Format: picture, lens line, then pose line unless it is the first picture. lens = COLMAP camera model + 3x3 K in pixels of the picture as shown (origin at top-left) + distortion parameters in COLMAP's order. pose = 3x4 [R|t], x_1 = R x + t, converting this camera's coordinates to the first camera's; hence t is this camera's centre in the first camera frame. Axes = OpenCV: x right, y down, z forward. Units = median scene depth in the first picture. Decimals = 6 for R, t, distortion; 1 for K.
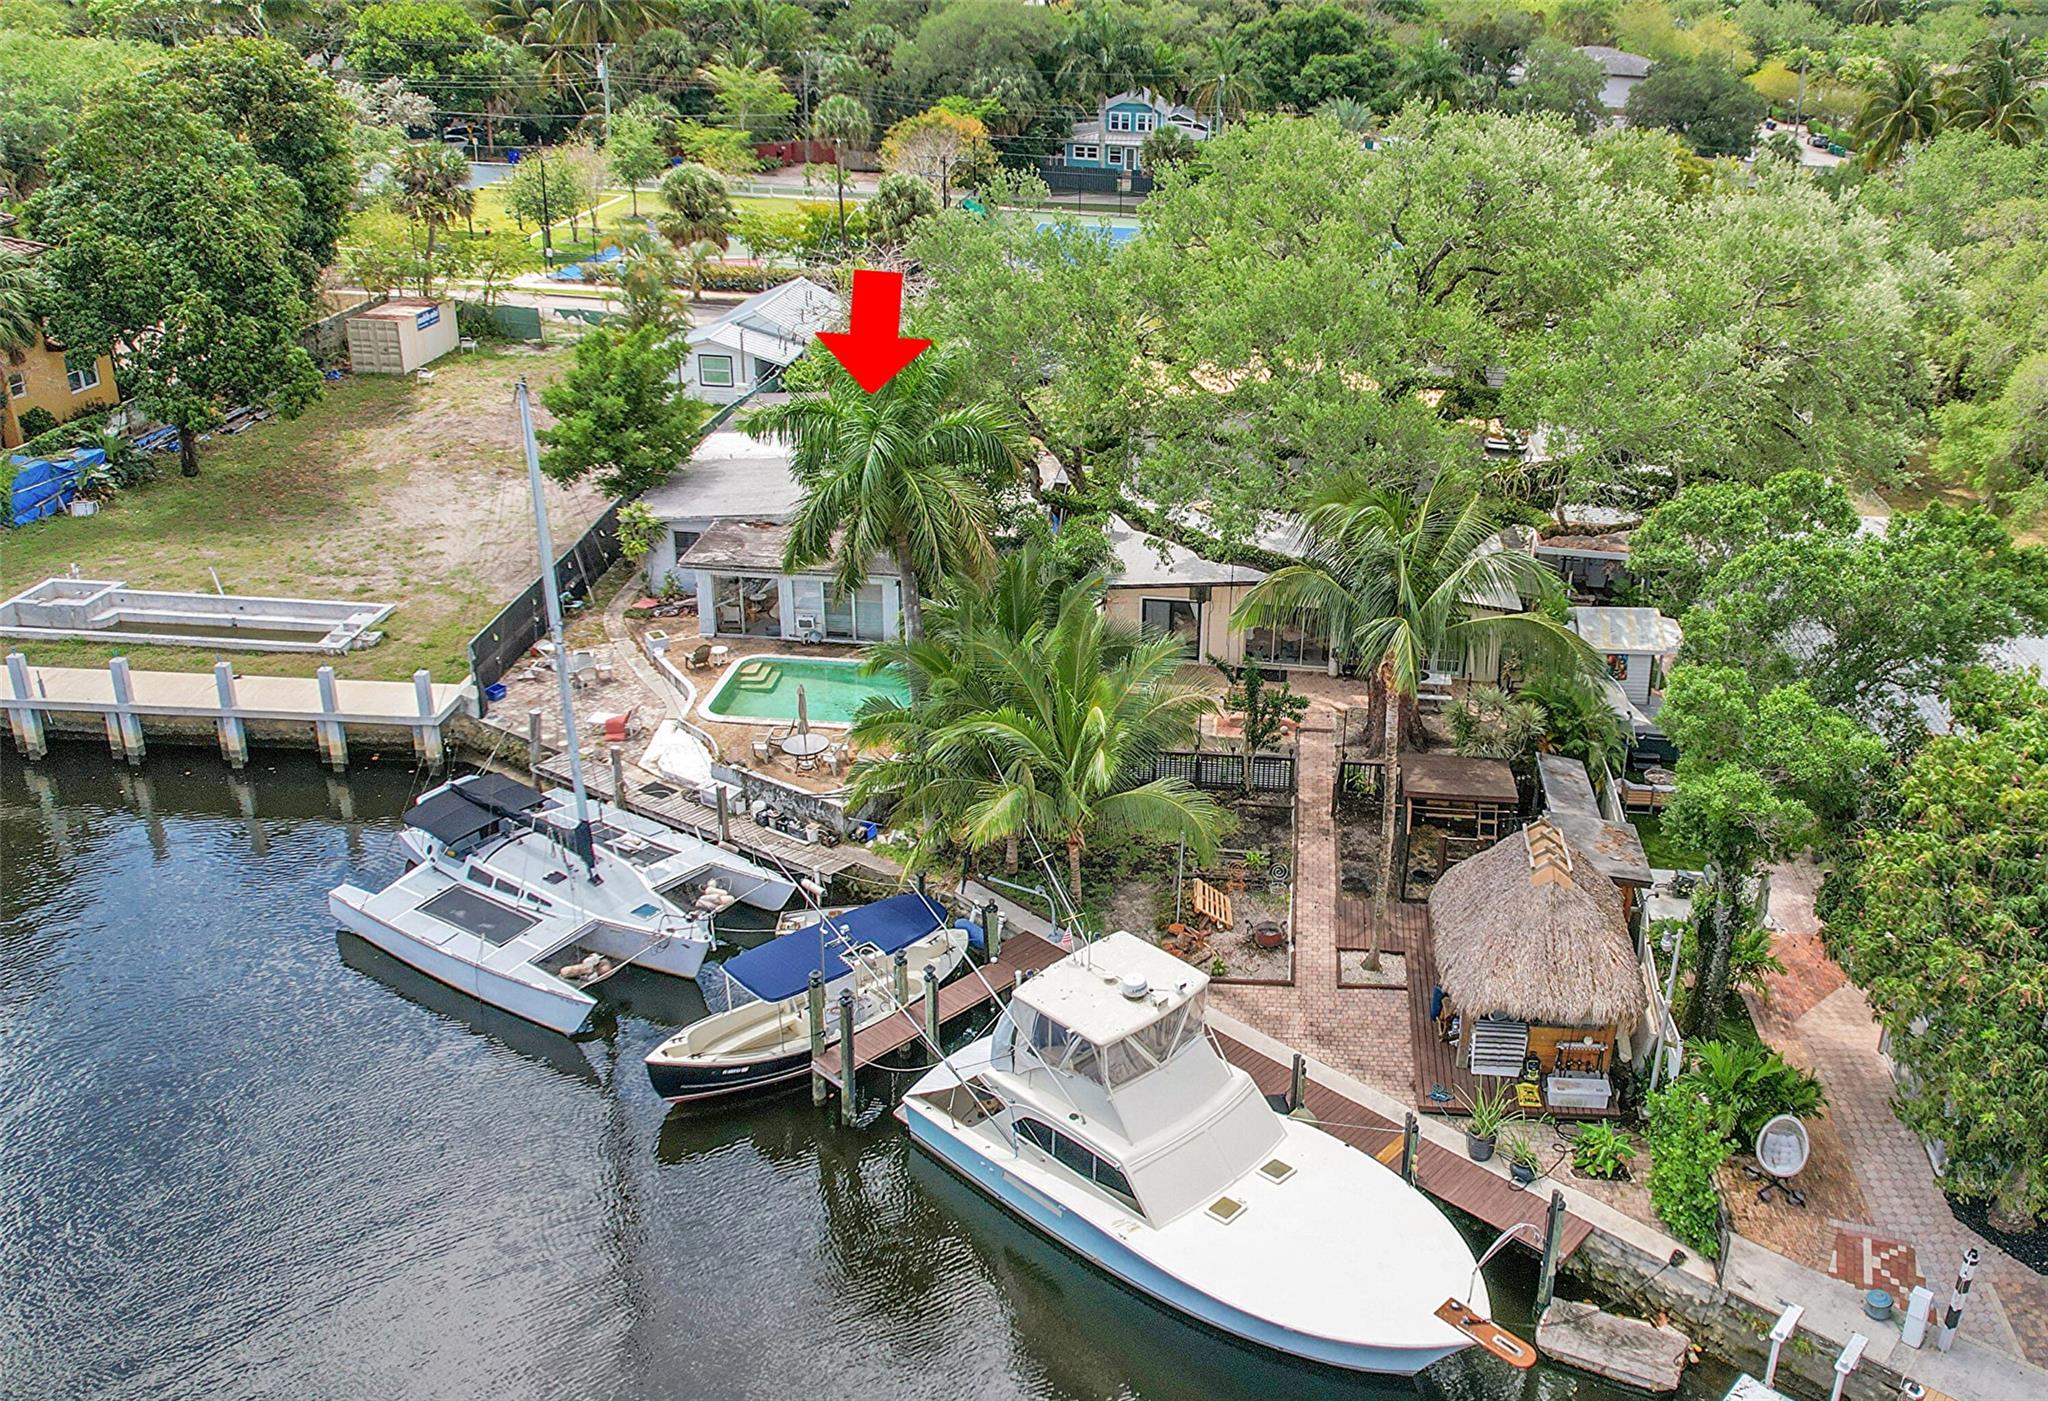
lens RADIAL K [[1768.7, 0, 1296.7], [0, 1768.7, 665.8], [0, 0, 1]] dist [-0.074514, 0.067549]
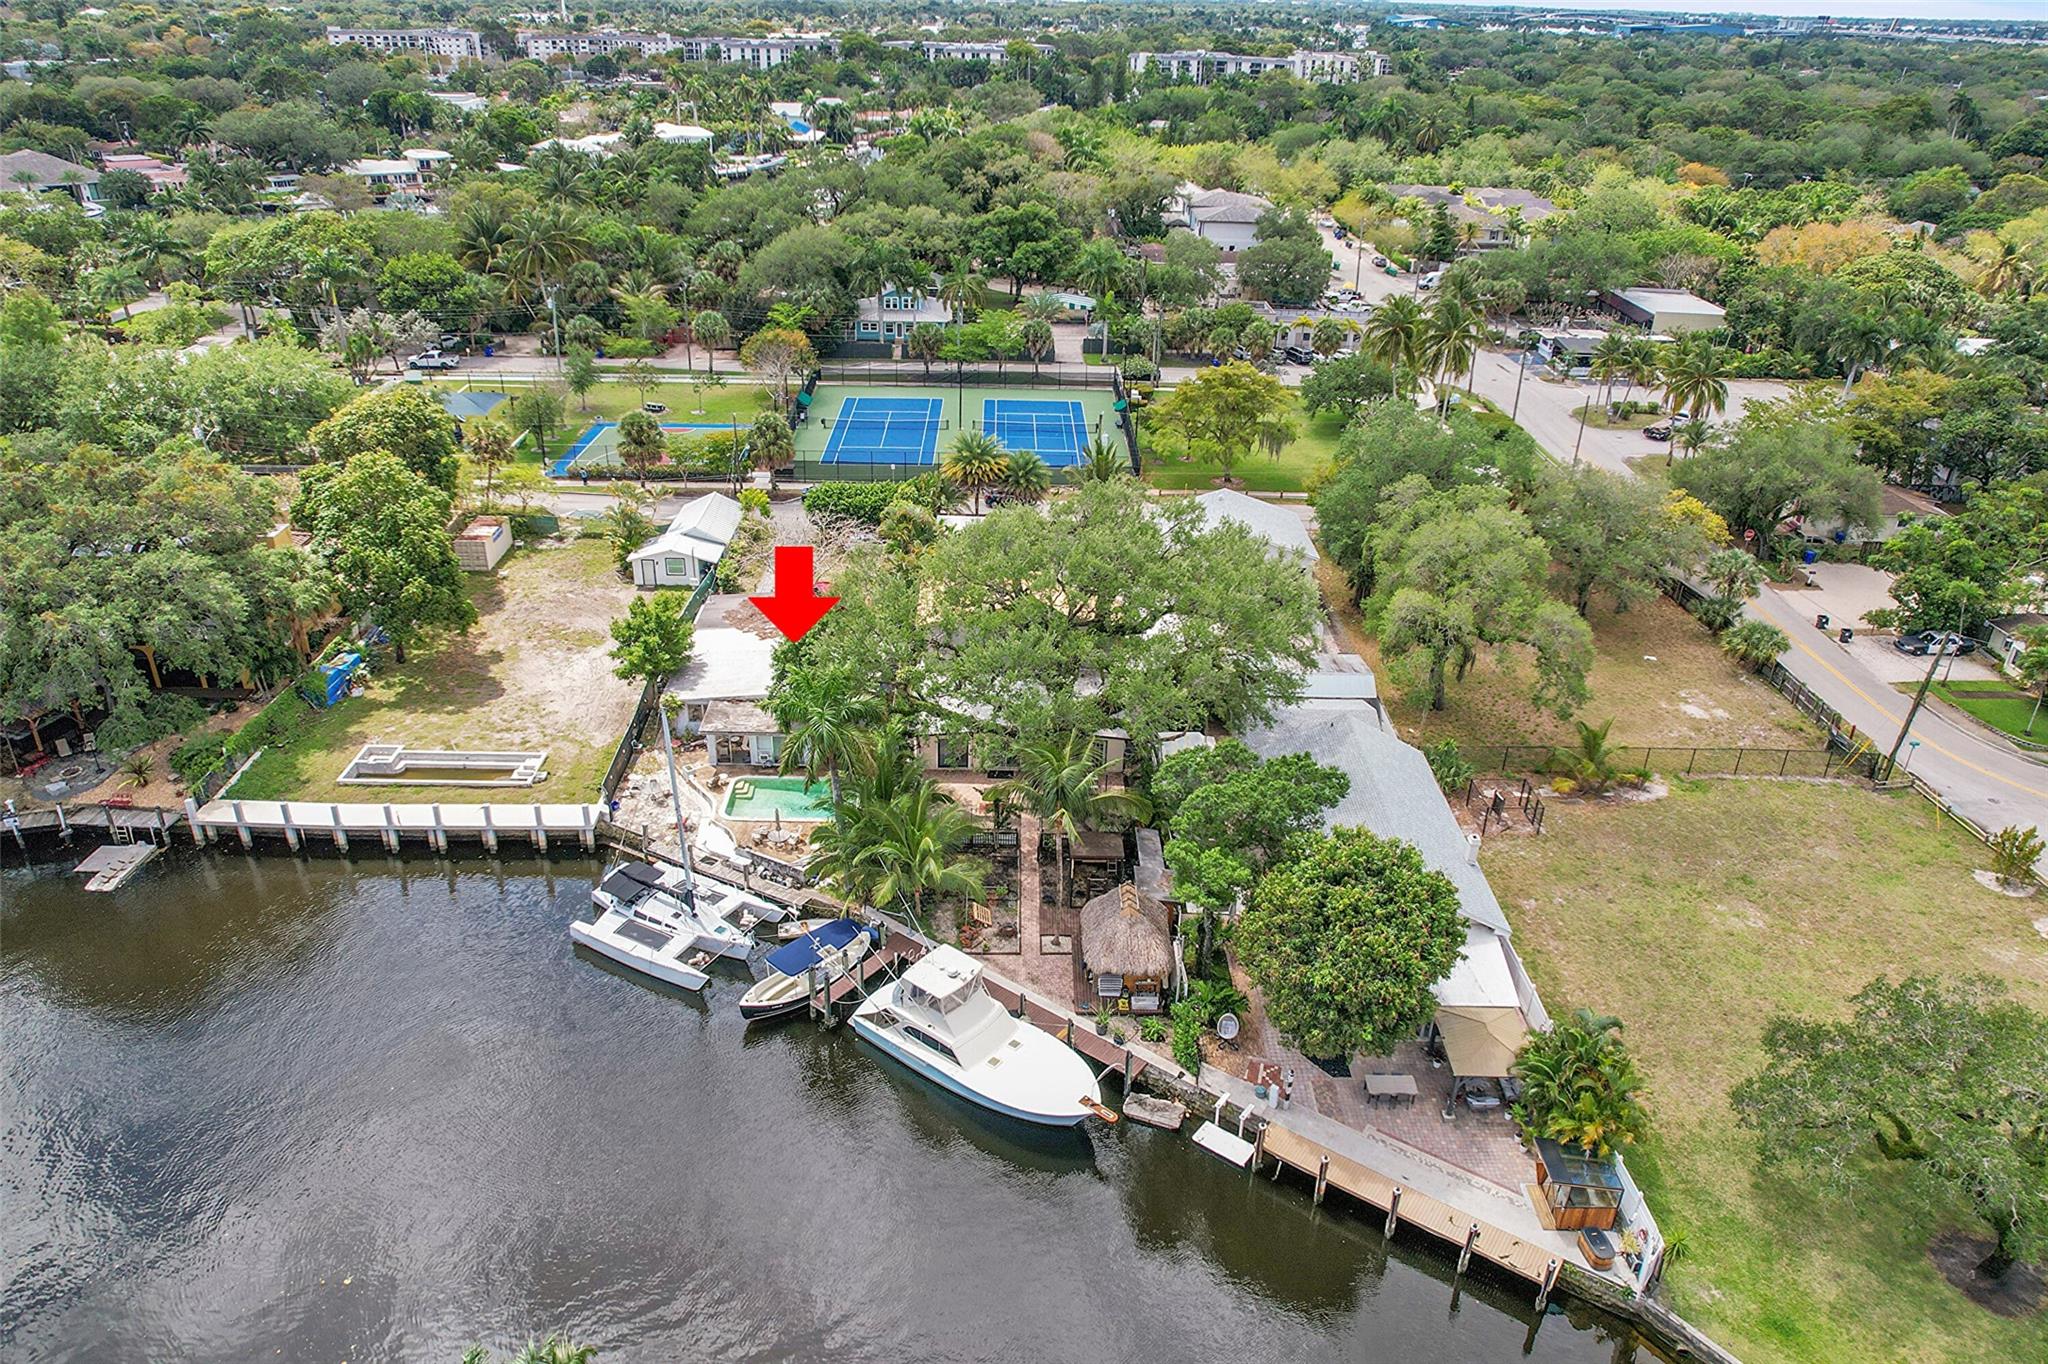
lens RADIAL K [[1375.4, 0, 1024.0], [0, 1375.4, 682.0], [0, 0, 1]] dist [-0.071248, 0.066052]
pose [[0.999245, -0.038204, -0.007035, 0.027094], [0.038614, 0.996613, 0.072610, -0.275633], [0.004237, -0.072826, 0.997336, -0.669263]]
